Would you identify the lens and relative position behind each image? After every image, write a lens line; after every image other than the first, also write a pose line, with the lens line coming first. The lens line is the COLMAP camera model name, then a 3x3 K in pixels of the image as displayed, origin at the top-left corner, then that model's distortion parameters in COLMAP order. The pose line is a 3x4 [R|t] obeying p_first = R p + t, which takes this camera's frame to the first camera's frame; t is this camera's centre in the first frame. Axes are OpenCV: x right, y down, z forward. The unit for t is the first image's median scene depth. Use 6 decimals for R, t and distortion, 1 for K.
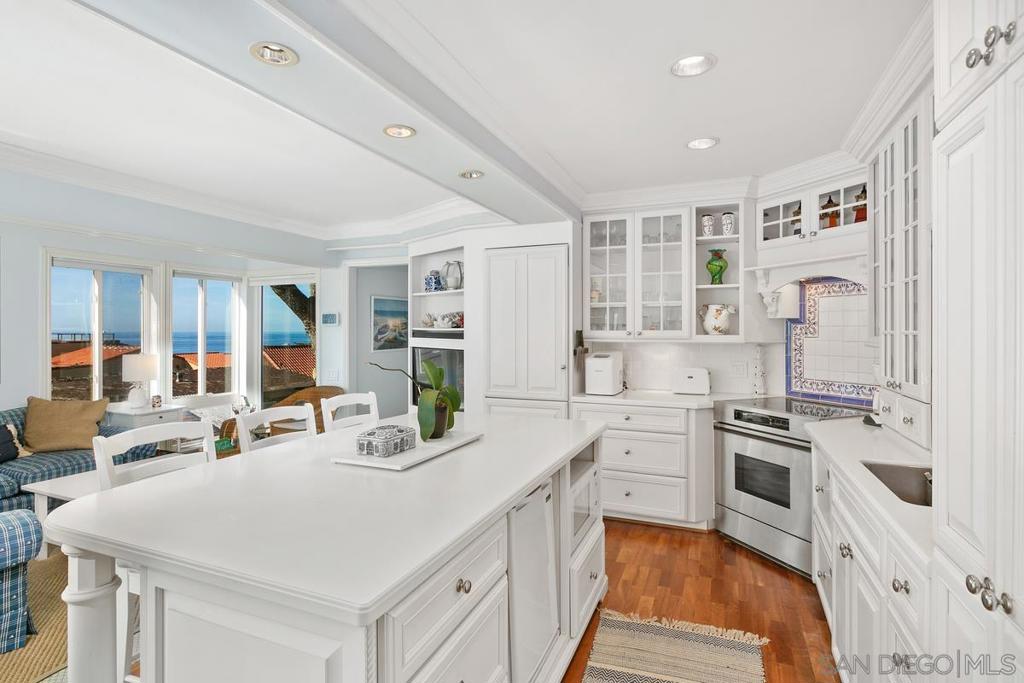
lens RADIAL K [[509.1, 0, 511.0], [0, 509.1, 326.9], [0, 0, 1]] dist [0.000172, 0.000027]
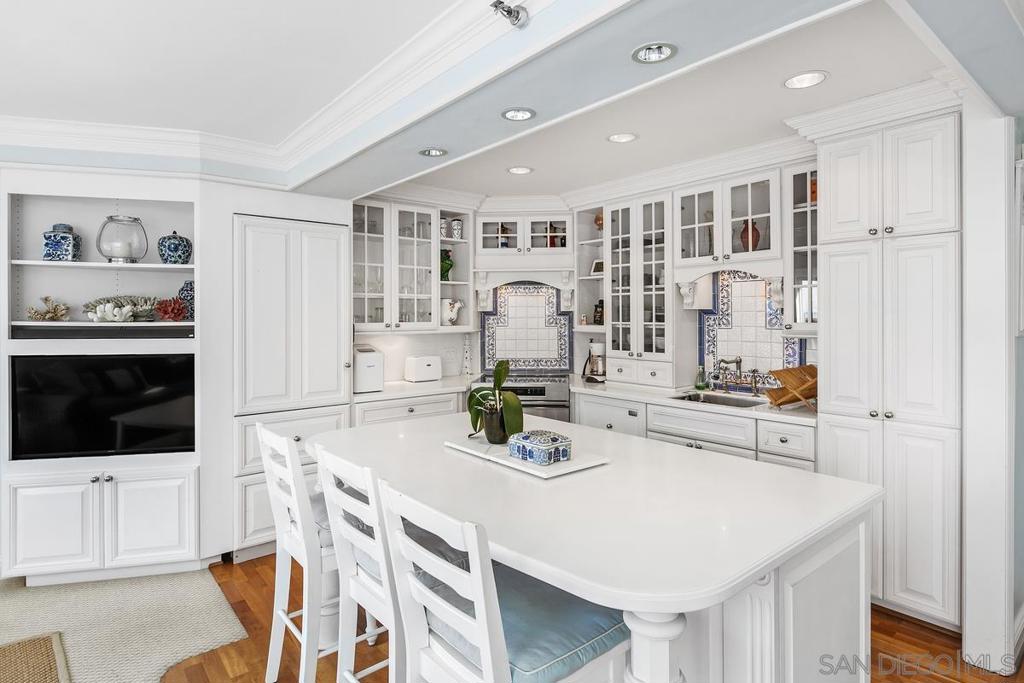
lens RADIAL K [[554.3, 0, 514.5], [0, 554.3, 319.2], [0, 0, 1]] dist [0.021756, 0.000747]
pose [[0.462082, -0.005088, 0.886823, -0.629772], [0.000987, 0.999986, 0.005223, -0.004876], [-0.886837, -0.001538, 0.462081, 0.303037]]
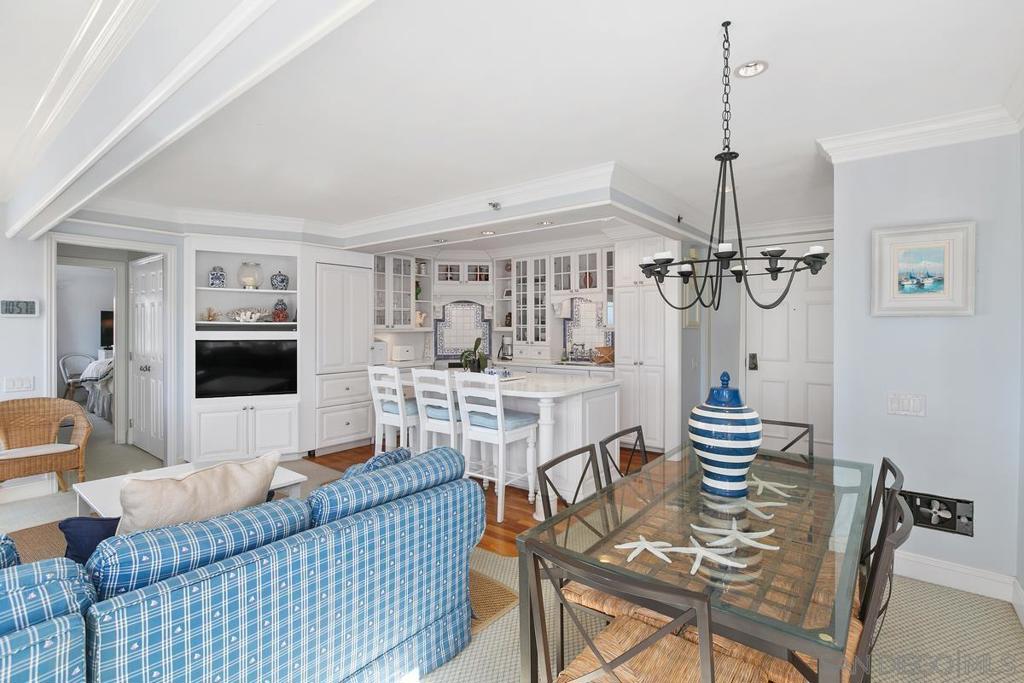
lens RADIAL K [[475.0, 0, 512.0], [0, 475.0, 341.5], [0, 0, 1]] dist [-0.002323, -0.001318]
pose [[0.273109, -0.026727, 0.961612, -1.195037], [-0.000455, 0.999610, 0.027912, 0.019184], [-0.961983, -0.008061, 0.272991, 0.196540]]
